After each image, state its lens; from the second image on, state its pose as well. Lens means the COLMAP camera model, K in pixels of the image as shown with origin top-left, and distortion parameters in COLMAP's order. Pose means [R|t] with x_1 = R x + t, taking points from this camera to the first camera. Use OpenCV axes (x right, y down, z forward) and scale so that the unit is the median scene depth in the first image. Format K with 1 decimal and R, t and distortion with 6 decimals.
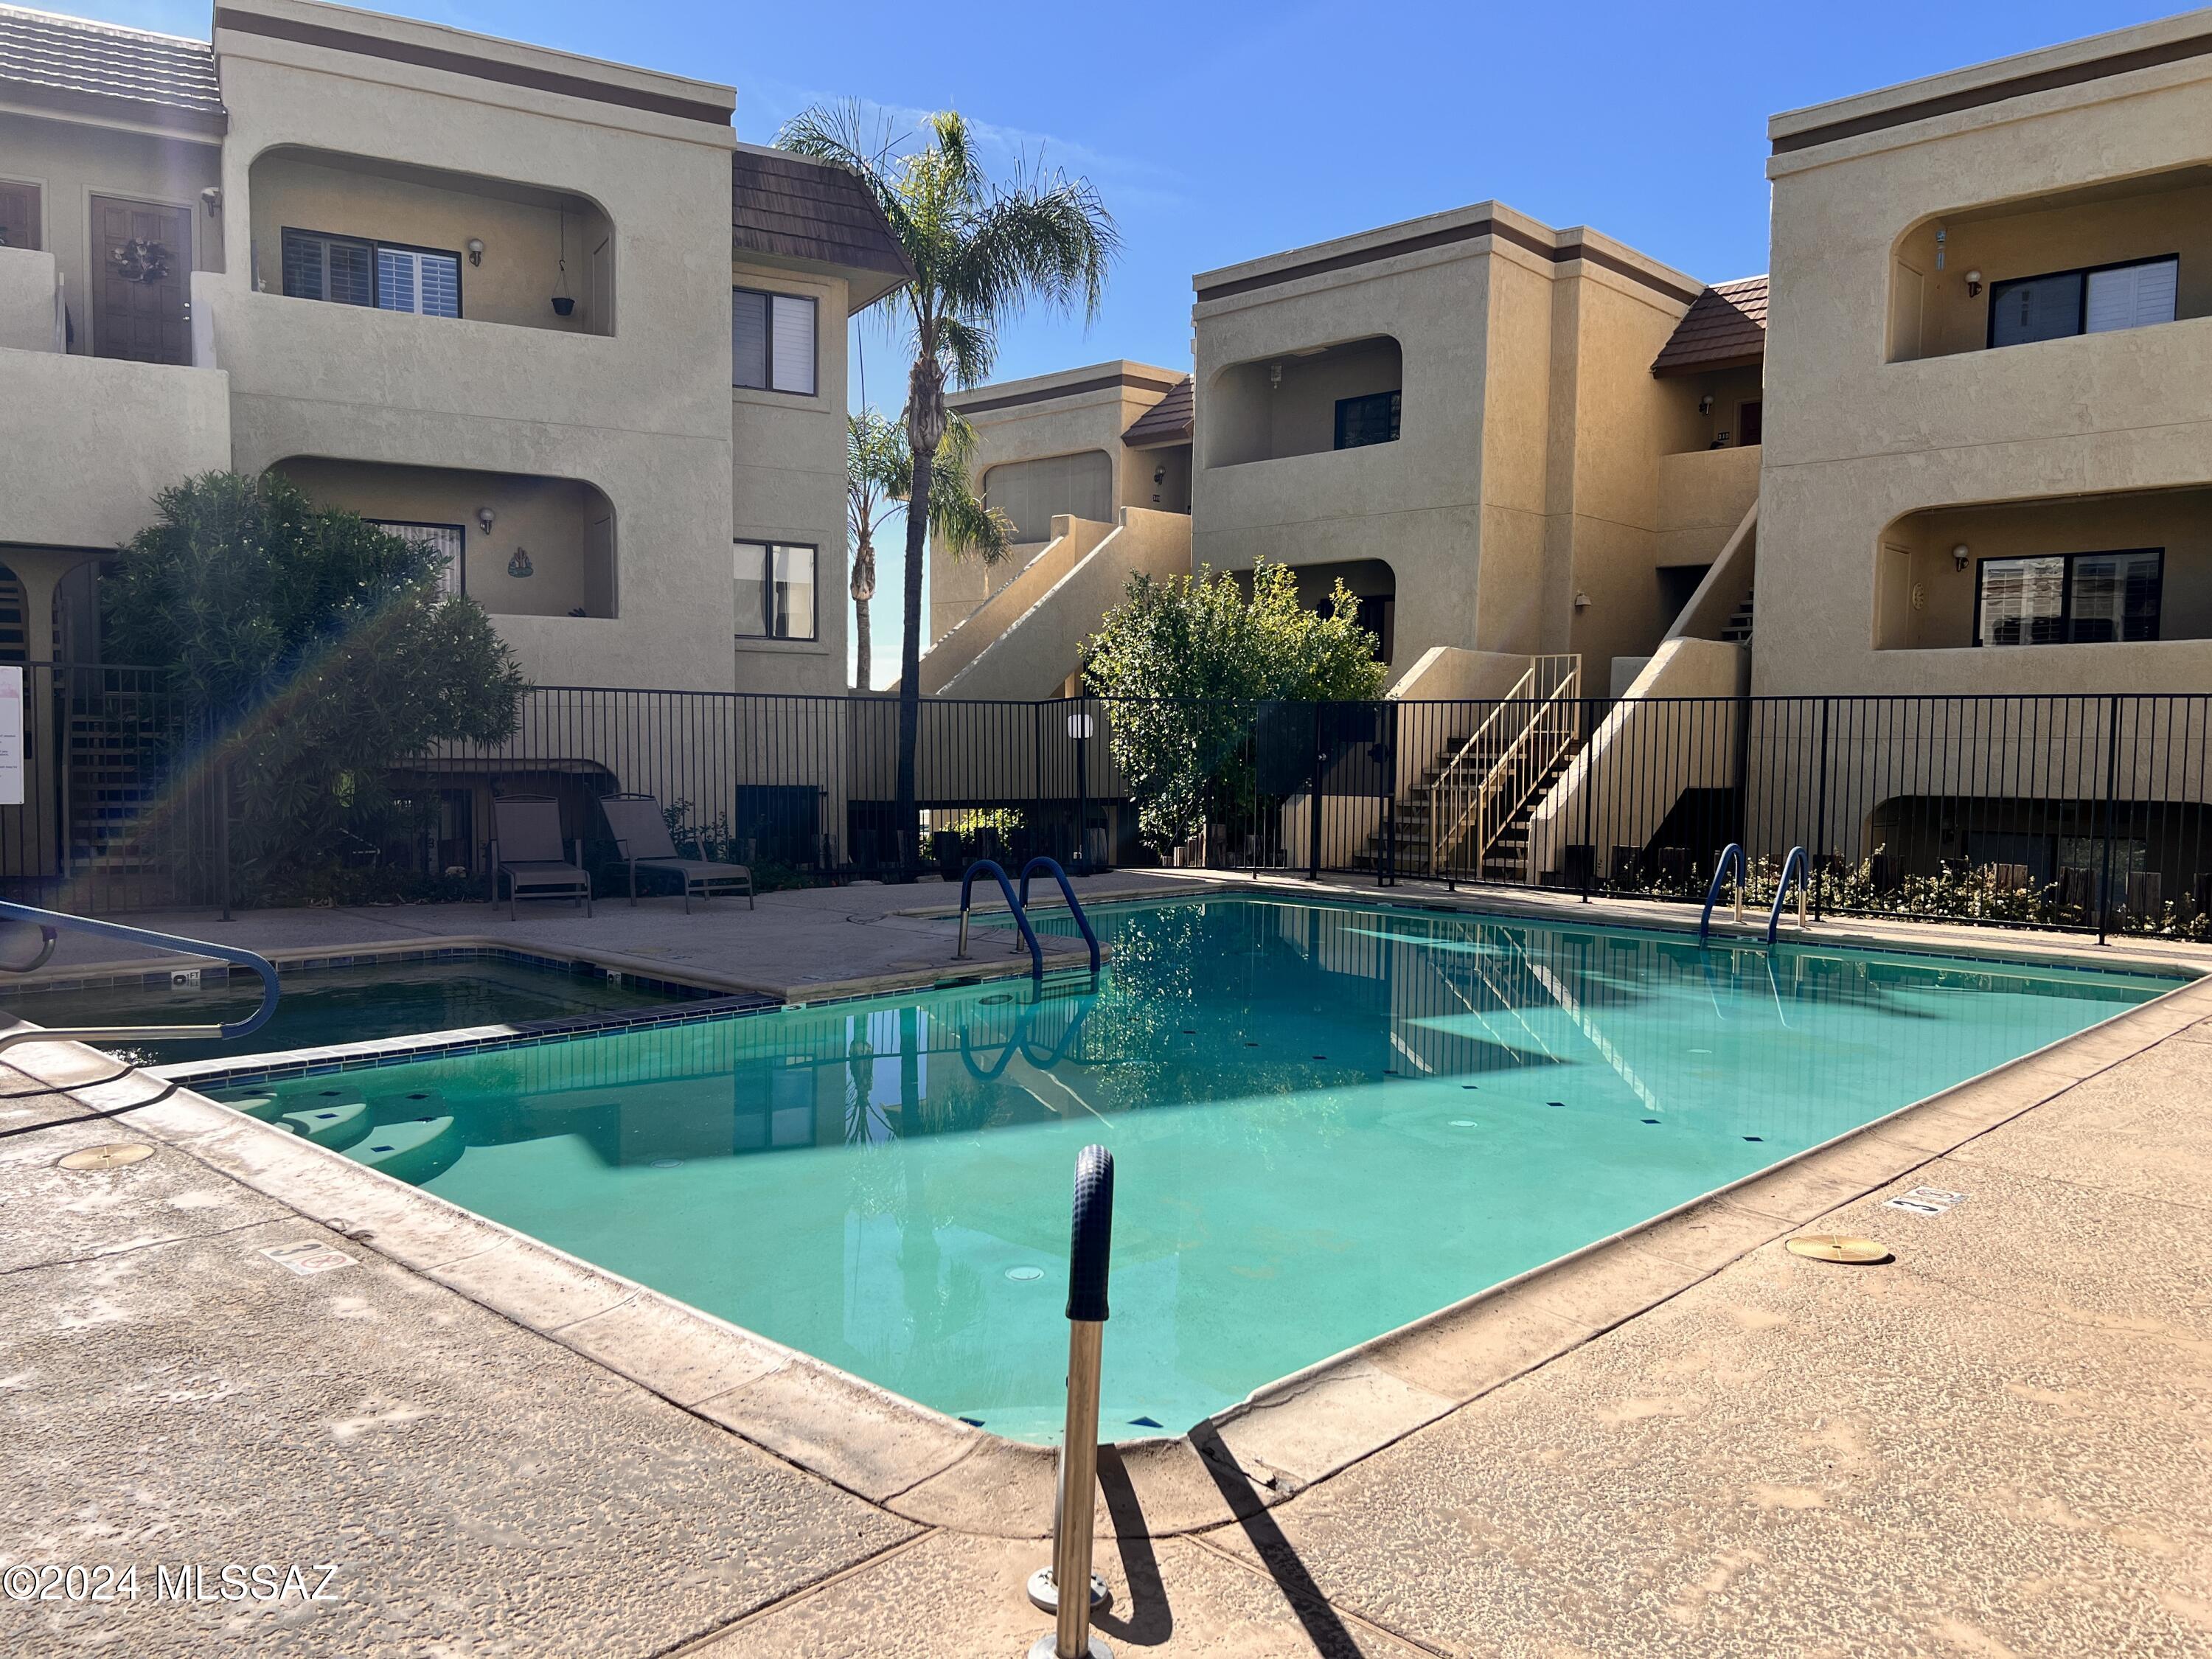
lens RADIAL K [[1676.9, 0, 1106.9], [0, 1676.9, 833.7], [0, 0, 1]] dist [0.005354, 0.000020]
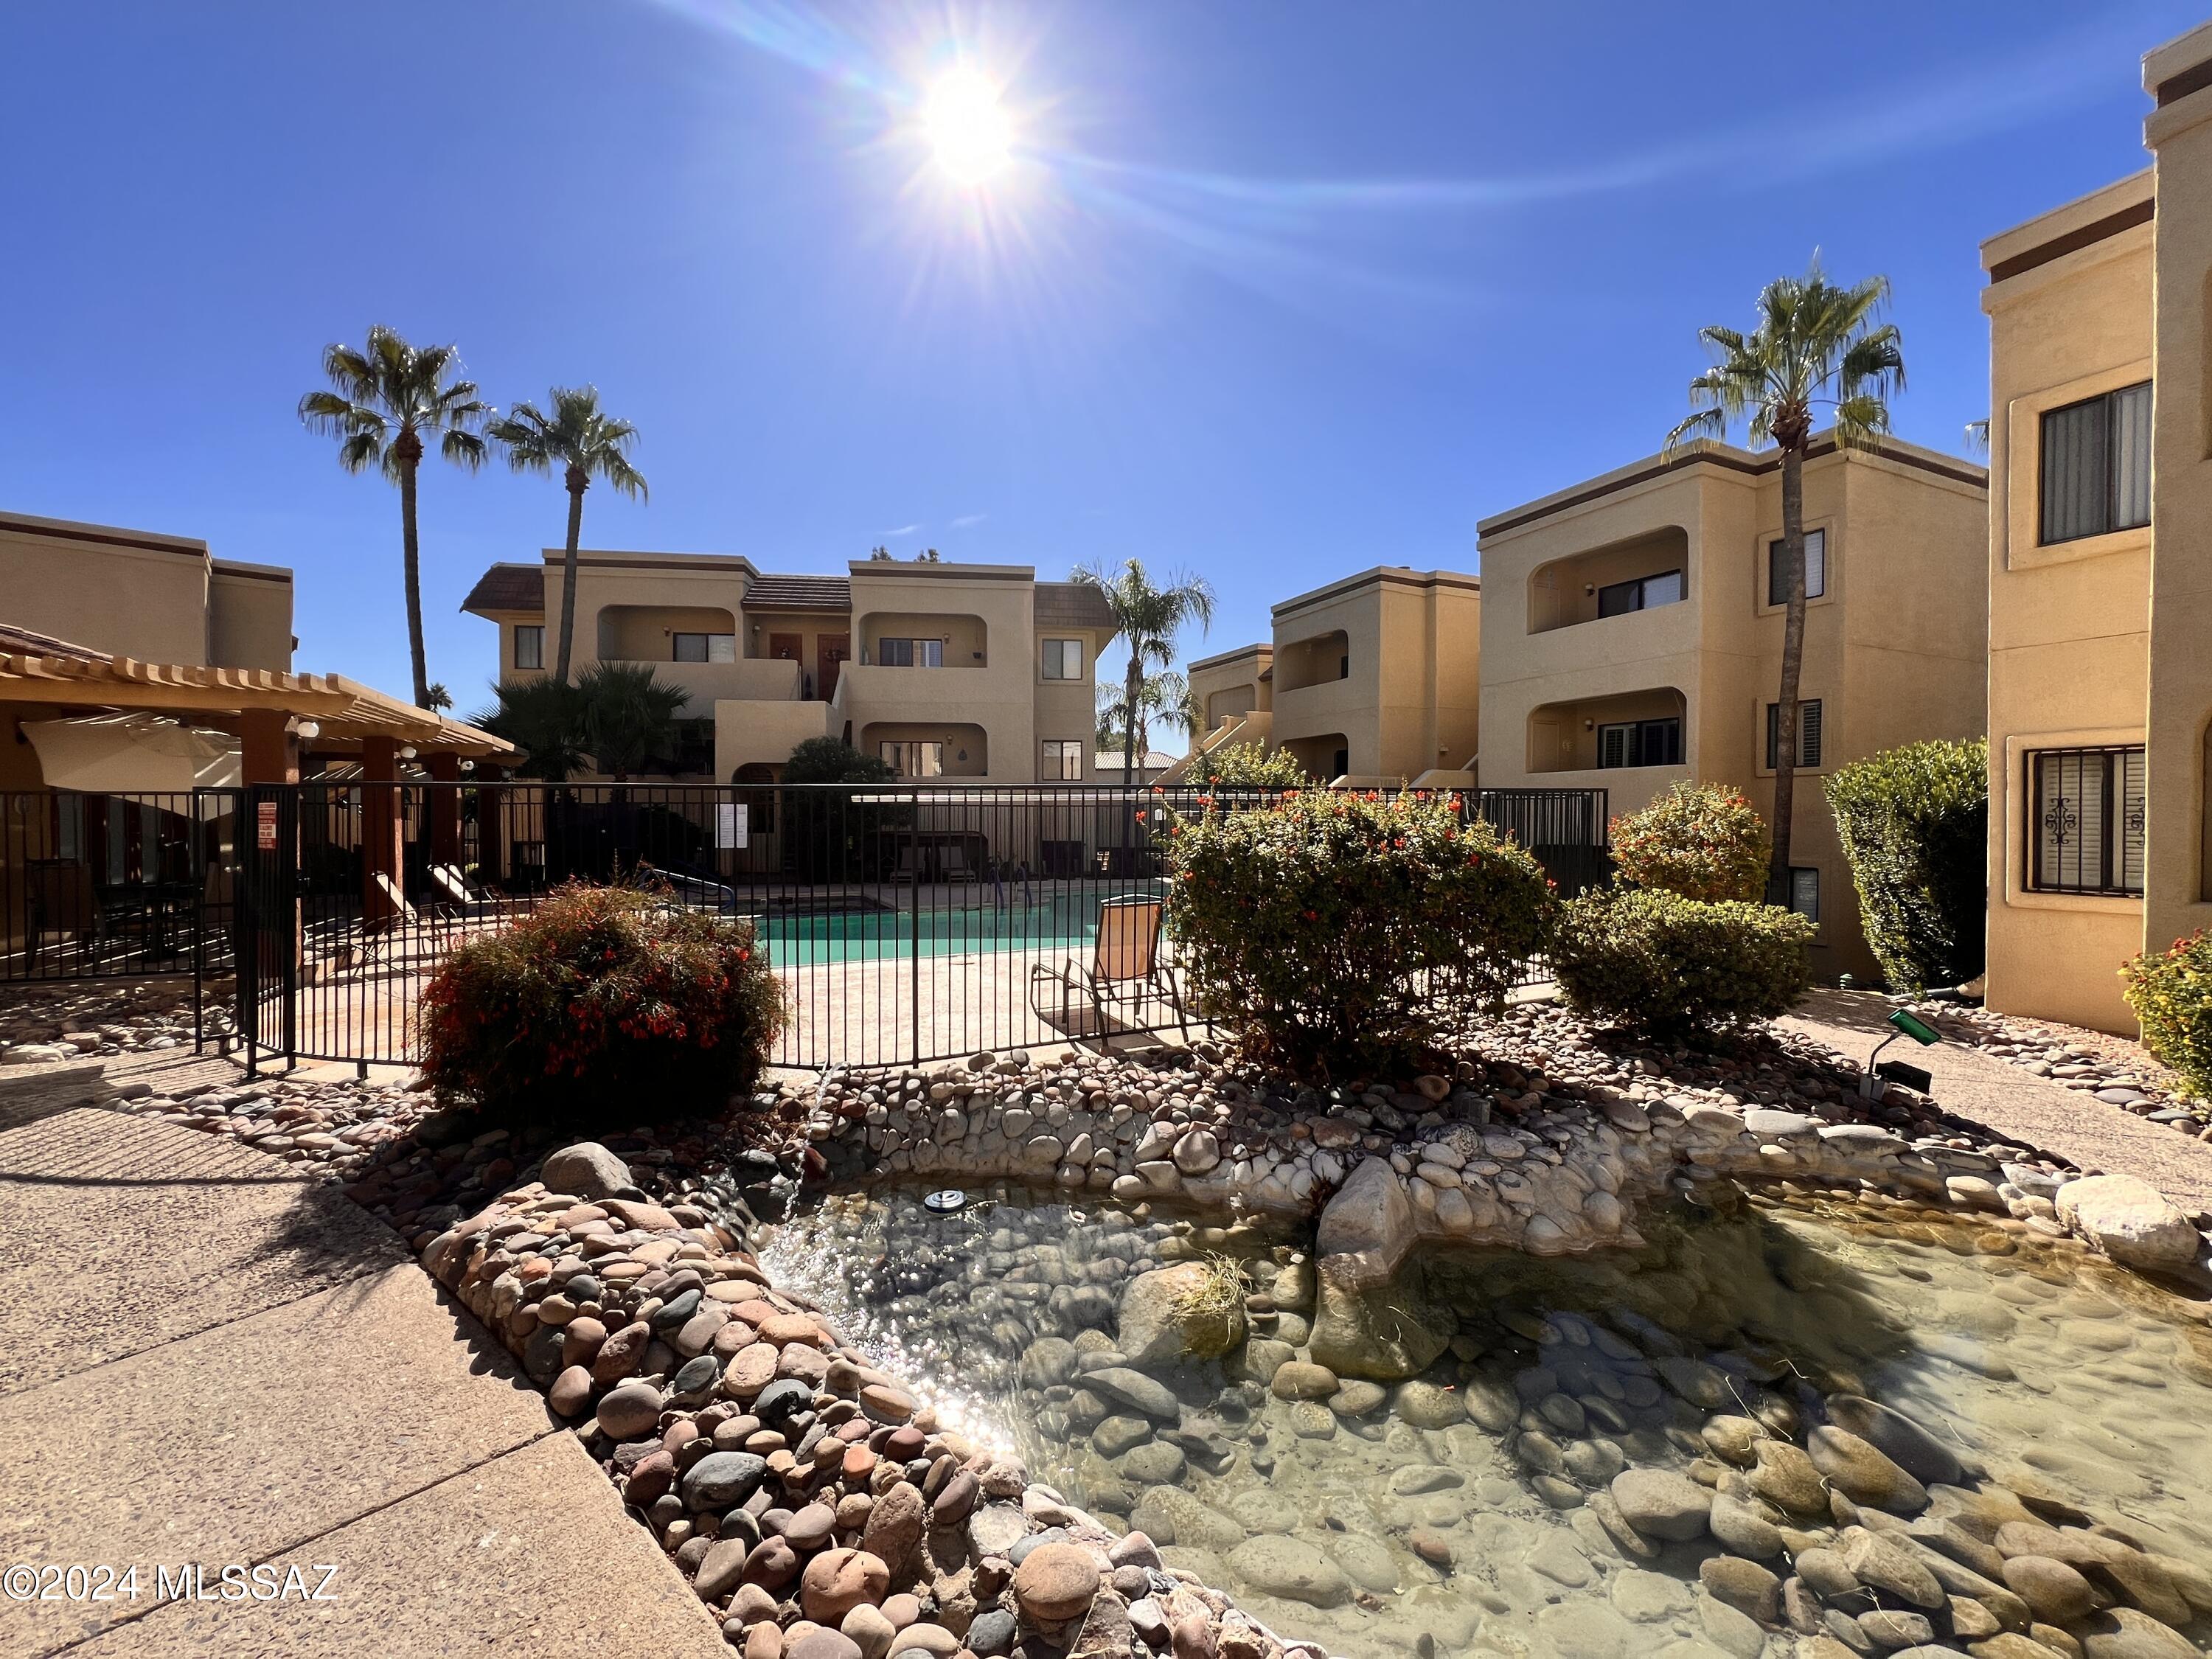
lens RADIAL K [[885.8, 0, 1104.4], [0, 885.8, 827.2], [0, 0, 1]] dist [0.003536, 0.000748]
pose [[0.928849, -0.006744, -0.370398, 0.354890], [-0.008368, 0.999197, -0.039176, 0.002248], [0.370364, 0.039488, 0.928047, -0.181045]]
